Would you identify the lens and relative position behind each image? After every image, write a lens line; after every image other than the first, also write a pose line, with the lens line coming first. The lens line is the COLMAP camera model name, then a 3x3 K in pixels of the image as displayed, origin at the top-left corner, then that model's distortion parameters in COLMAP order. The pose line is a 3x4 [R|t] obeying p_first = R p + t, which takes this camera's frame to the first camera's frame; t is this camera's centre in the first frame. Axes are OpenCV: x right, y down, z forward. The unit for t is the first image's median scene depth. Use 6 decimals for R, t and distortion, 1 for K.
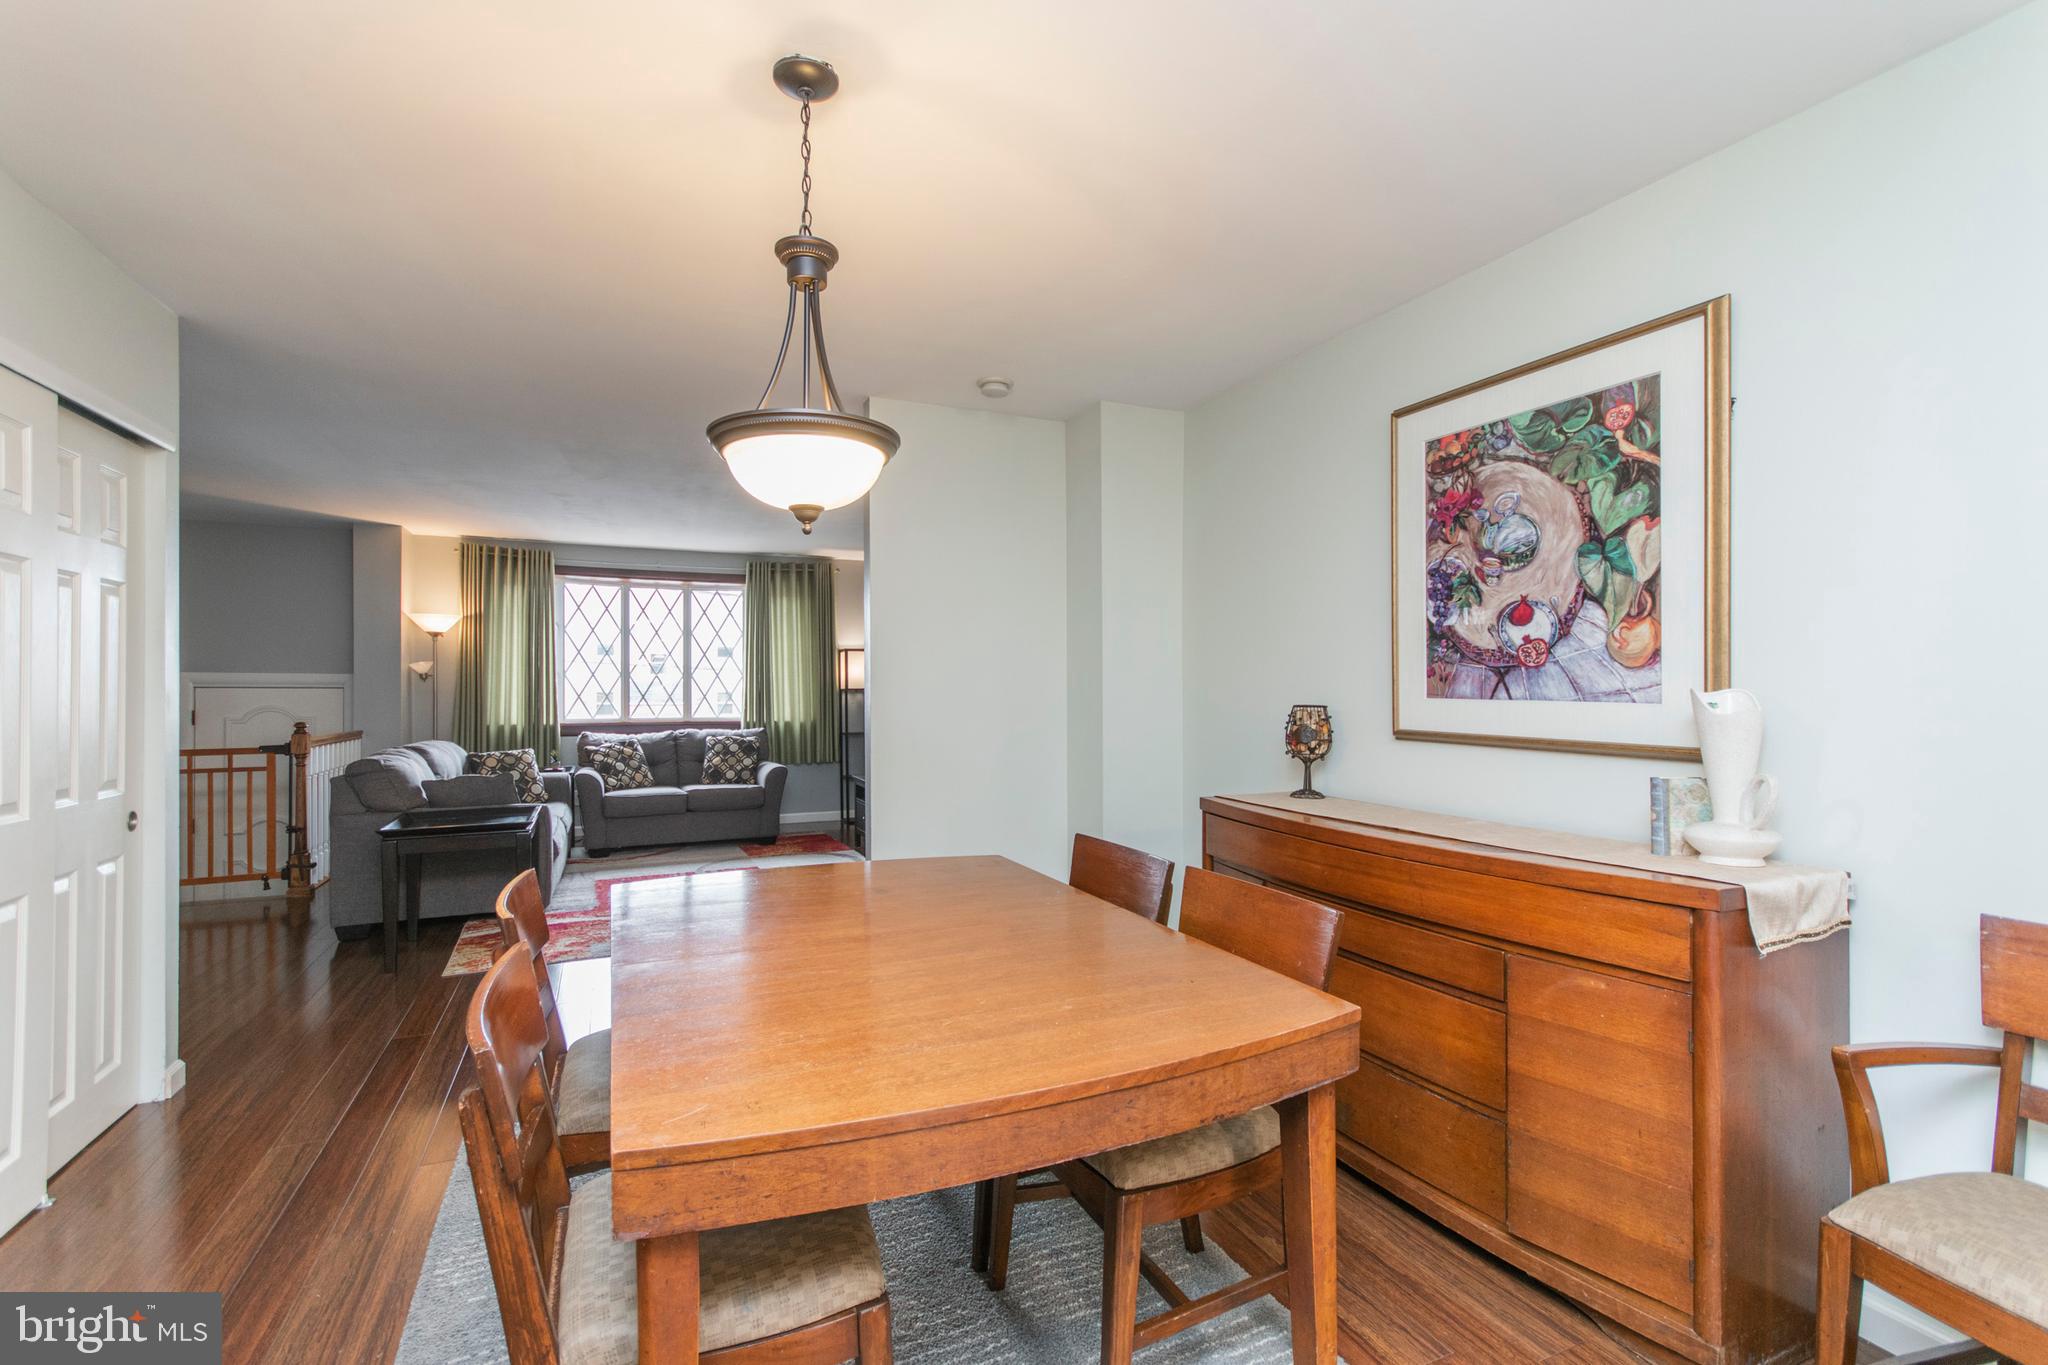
lens RADIAL K [[911.9, 0, 984.5], [0, 911.9, 682.8], [0, 0, 1]] dist [0.003111, 0.000450]
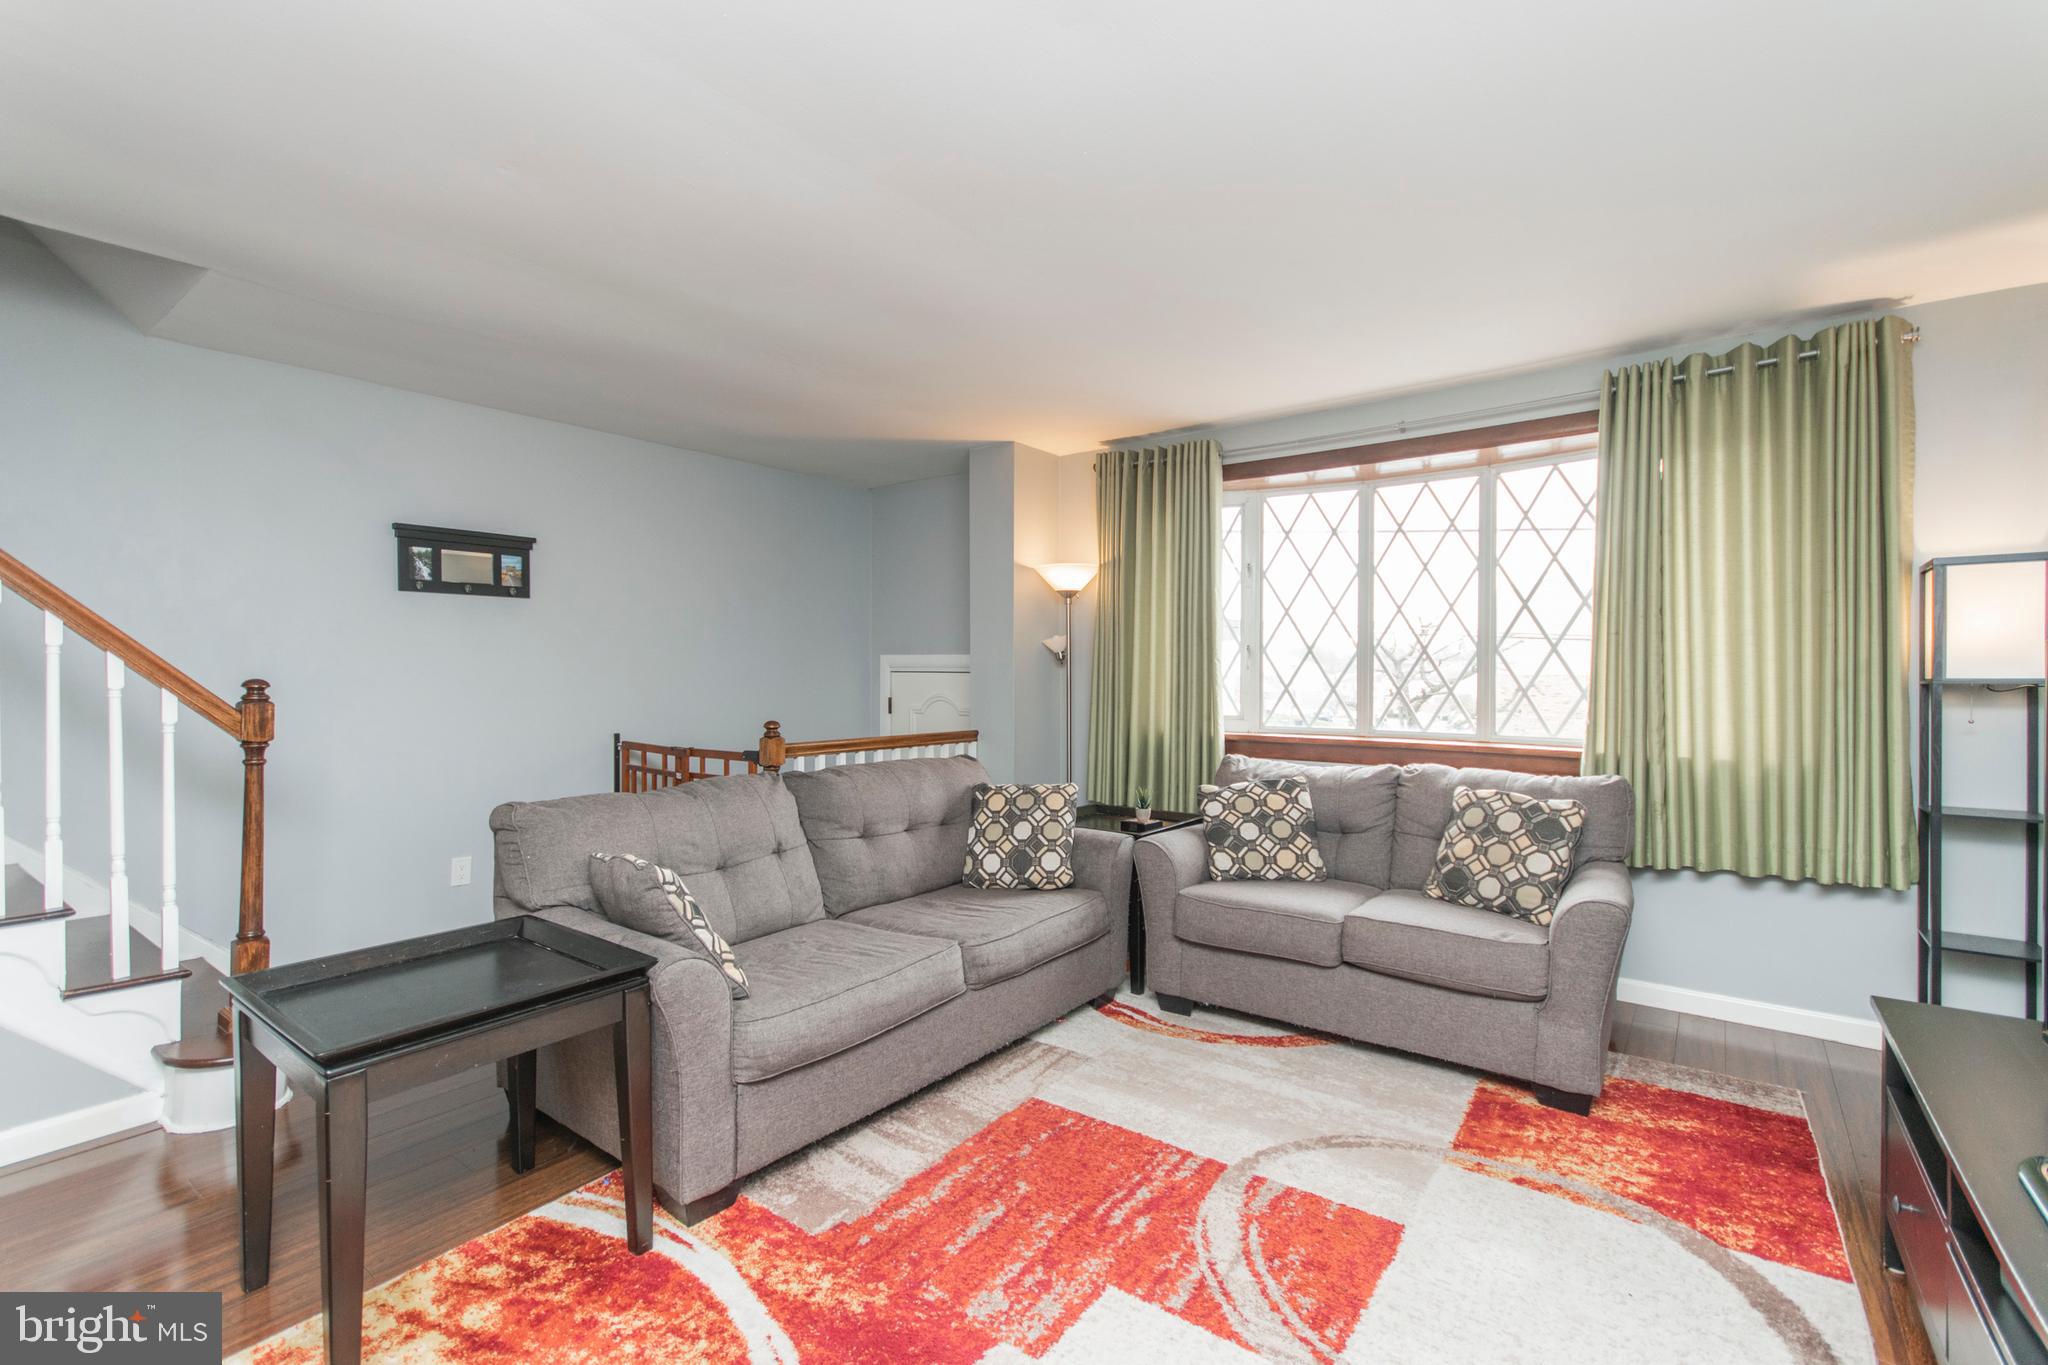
lens RADIAL K [[911.9, 0, 984.5], [0, 911.9, 682.8], [0, 0, 1]] dist [0.003111, 0.000450]
pose [[0.488726, 0.009383, -0.872387, -0.036526], [0.002188, 0.999926, 0.011981, 0.004139], [0.872434, -0.007764, 0.488669, 0.611671]]
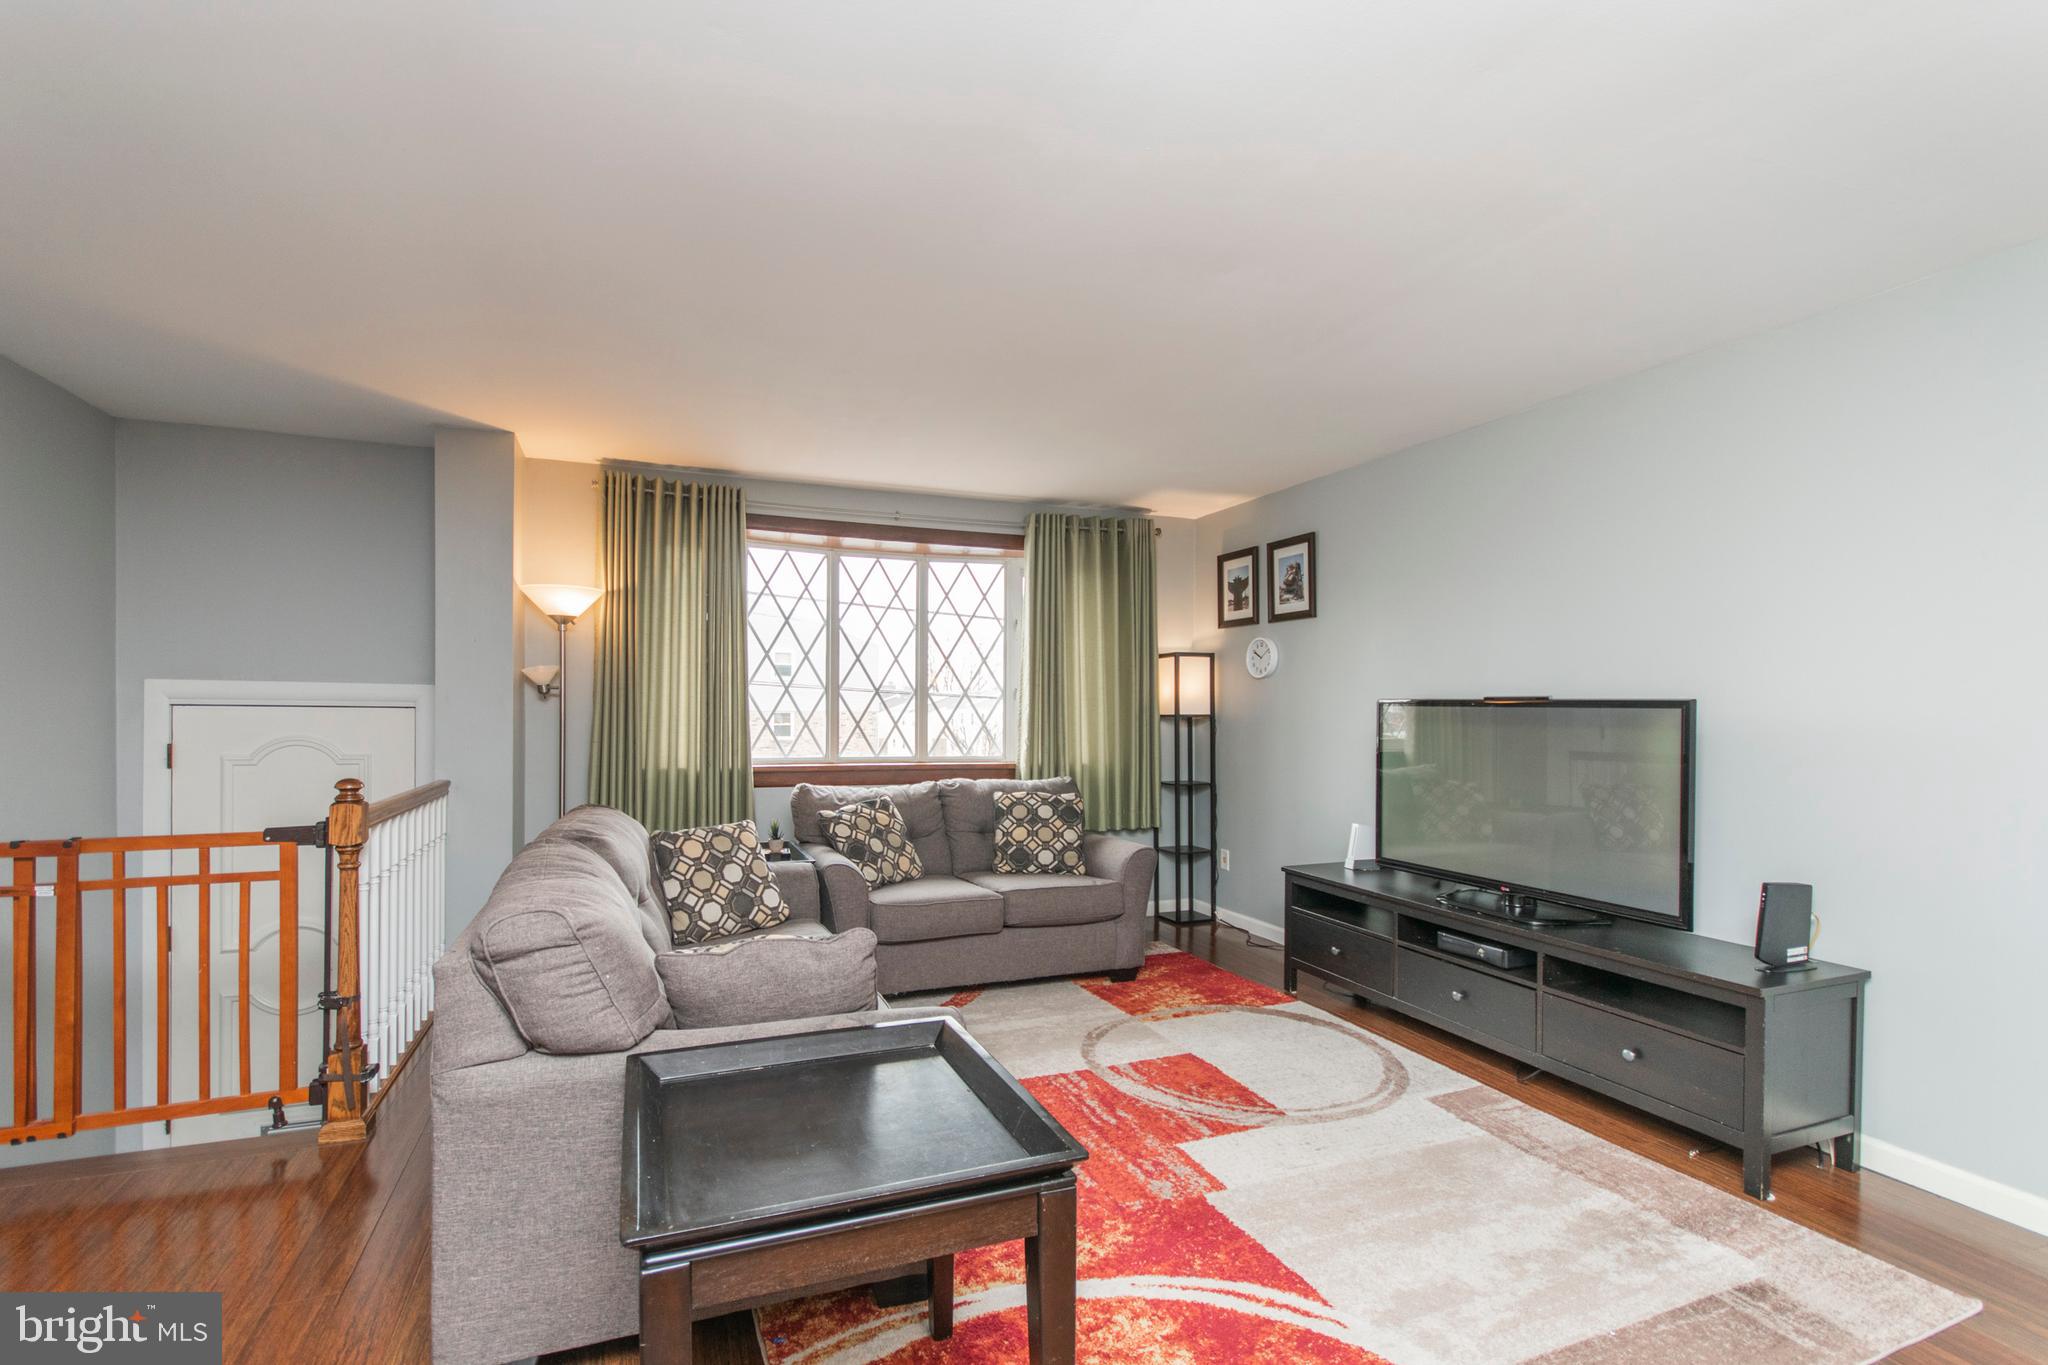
lens RADIAL K [[916.1, 0, 979.5], [0, 916.1, 708.9], [0, 0, 1]] dist [-0.003789, 0.000303]
pose [[0.999259, 0.008112, -0.037616, -0.301815], [-0.007982, 0.999962, 0.003613, 0.001285], [0.037644, -0.003310, 0.999286, 0.402157]]
